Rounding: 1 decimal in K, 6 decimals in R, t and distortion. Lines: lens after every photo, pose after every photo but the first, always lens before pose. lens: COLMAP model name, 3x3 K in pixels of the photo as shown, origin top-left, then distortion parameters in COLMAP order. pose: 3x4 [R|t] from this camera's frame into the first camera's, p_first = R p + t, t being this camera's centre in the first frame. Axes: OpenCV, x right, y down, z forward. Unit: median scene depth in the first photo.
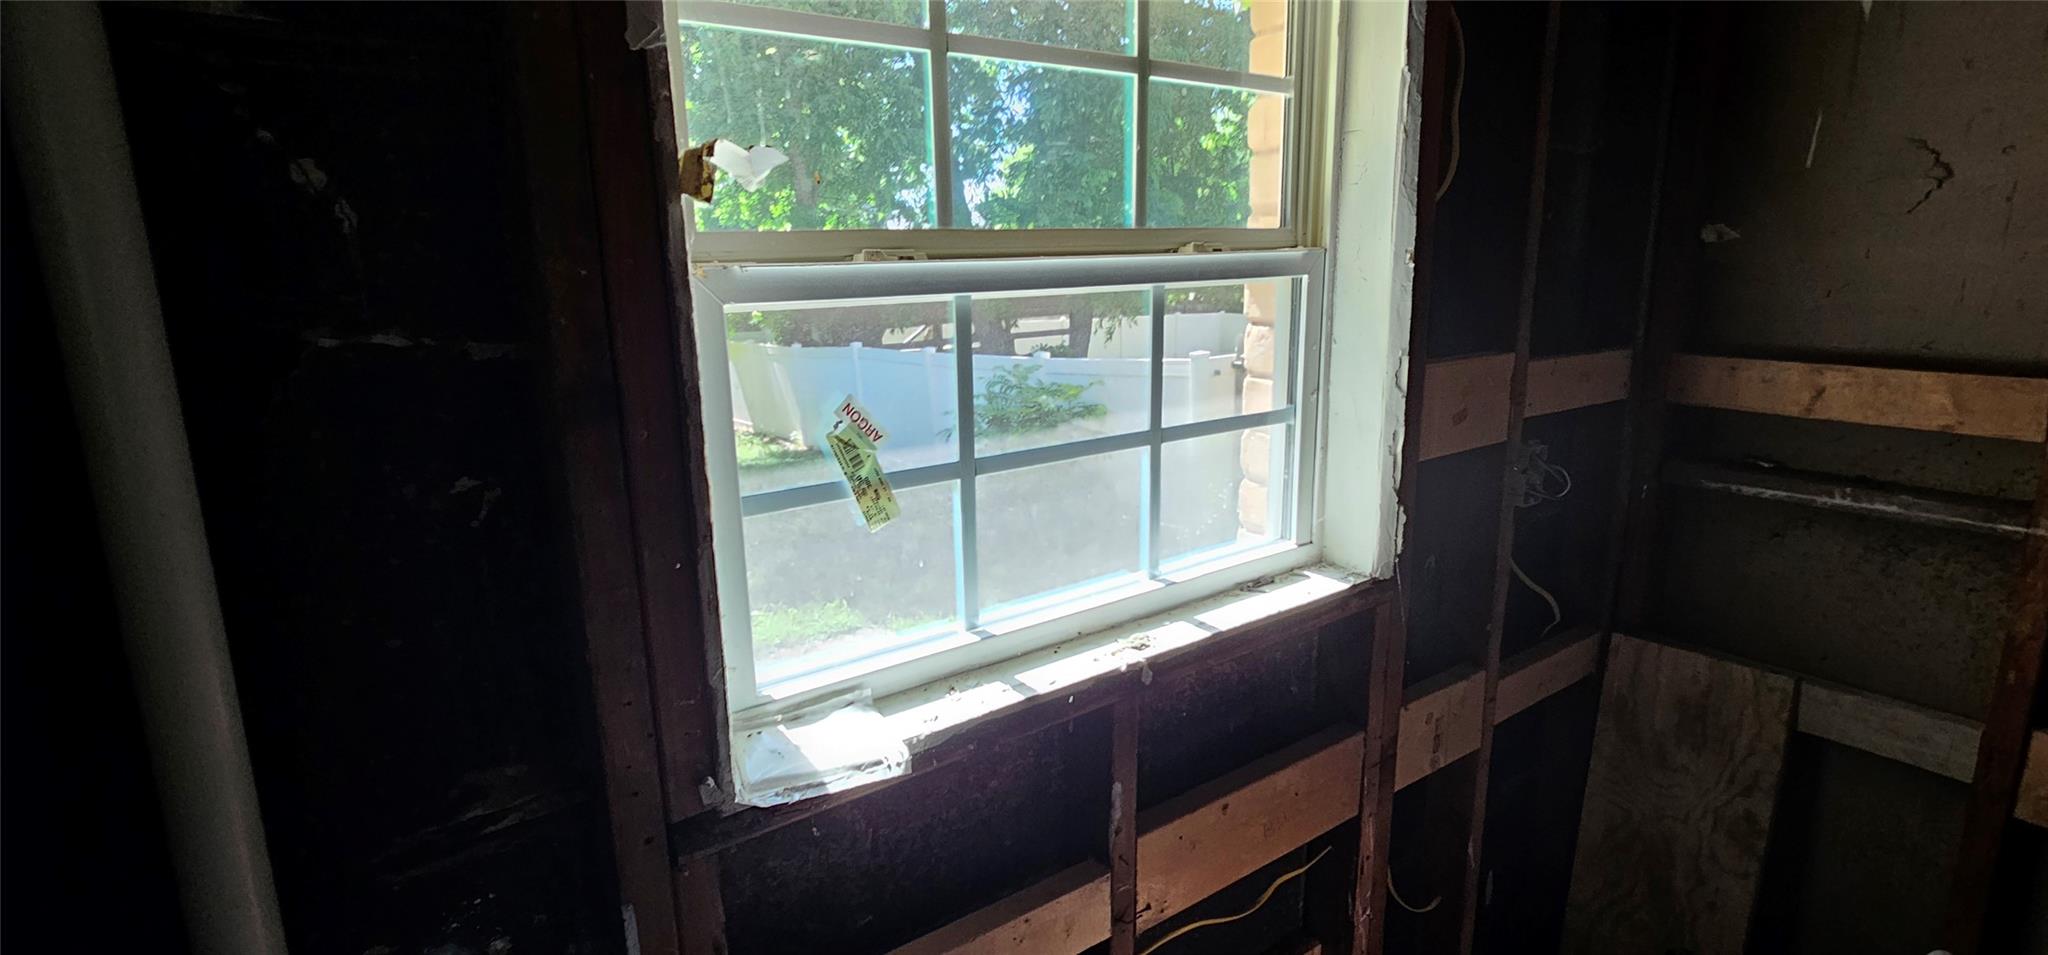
lens RADIAL K [[950.5, 0, 1031.2], [0, 950.5, 473.1], [0, 0, 1]] dist [-0.000104, -0.000427]
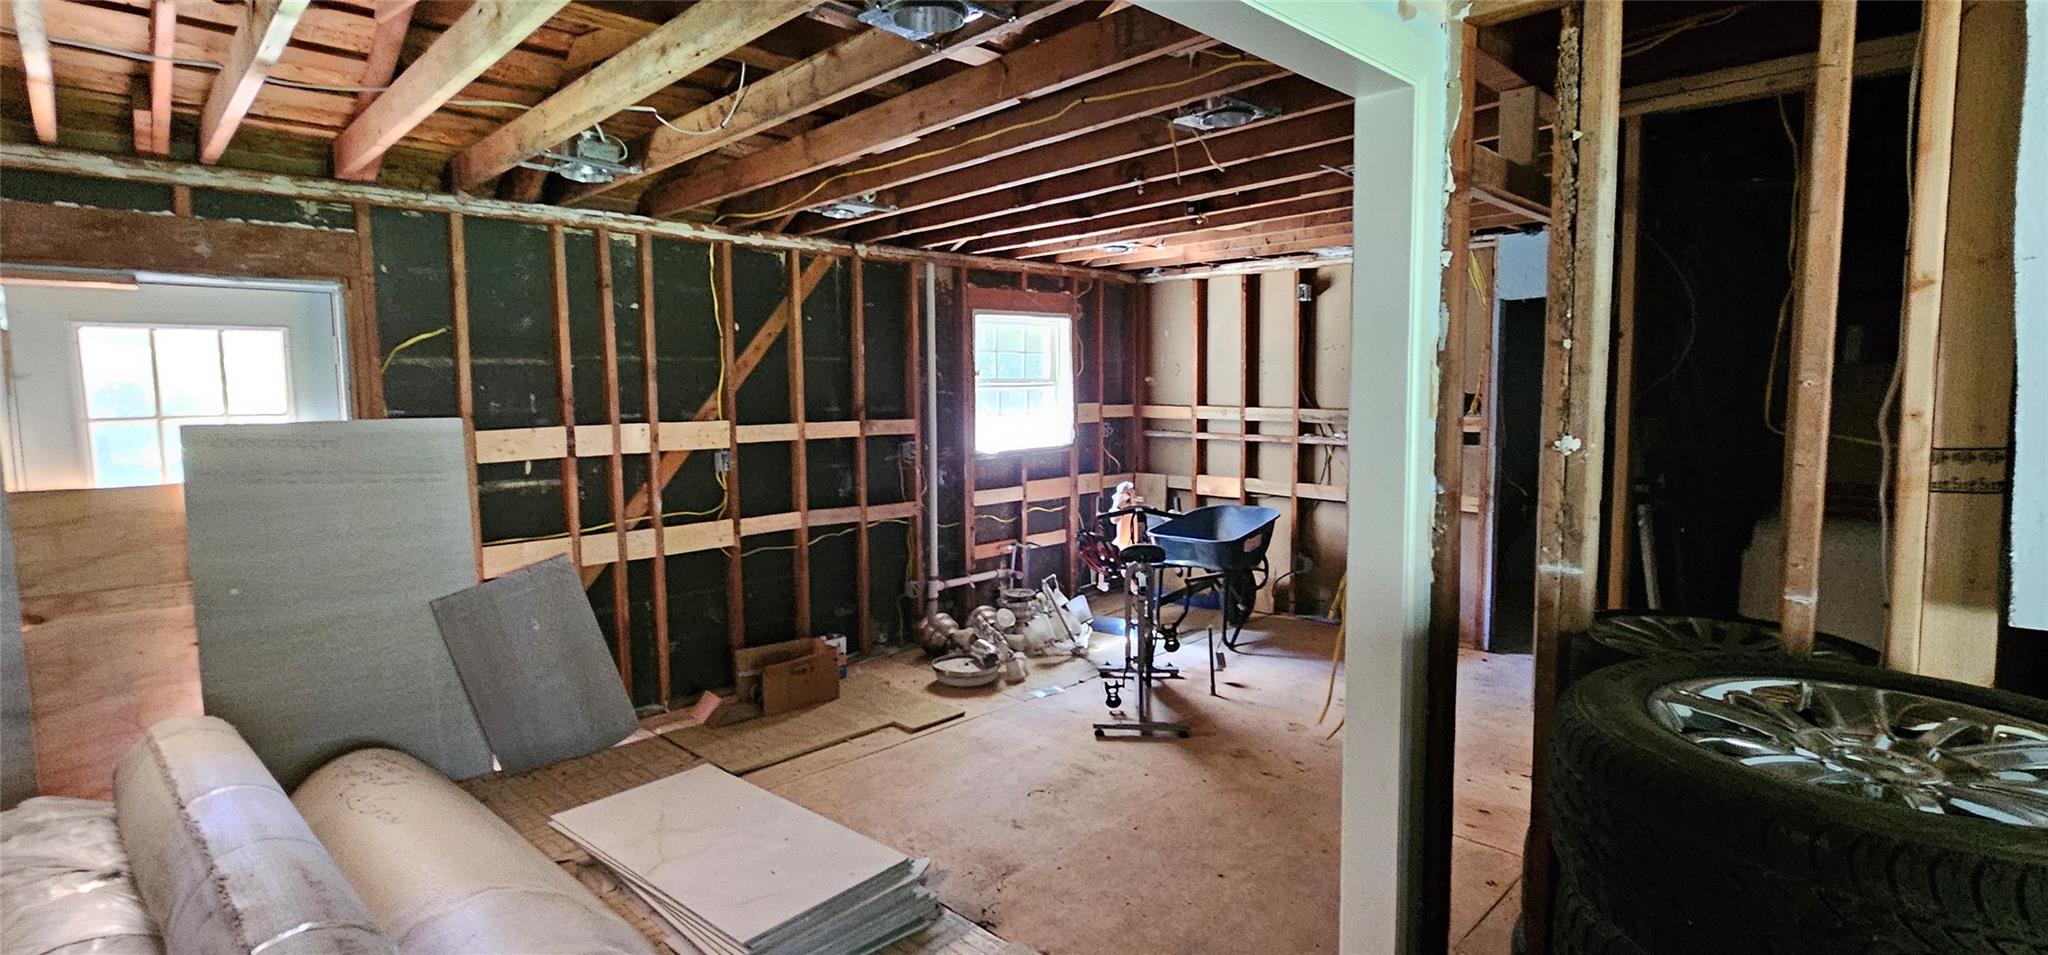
lens RADIAL K [[950.5, 0, 1031.2], [0, 950.5, 473.1], [0, 0, 1]] dist [-0.000104, -0.000427]
pose [[0.985855, -0.009101, 0.167352, -0.633334], [0.031471, 0.990815, -0.131512, 0.830165], [-0.164618, 0.134919, 0.977086, -3.540307]]
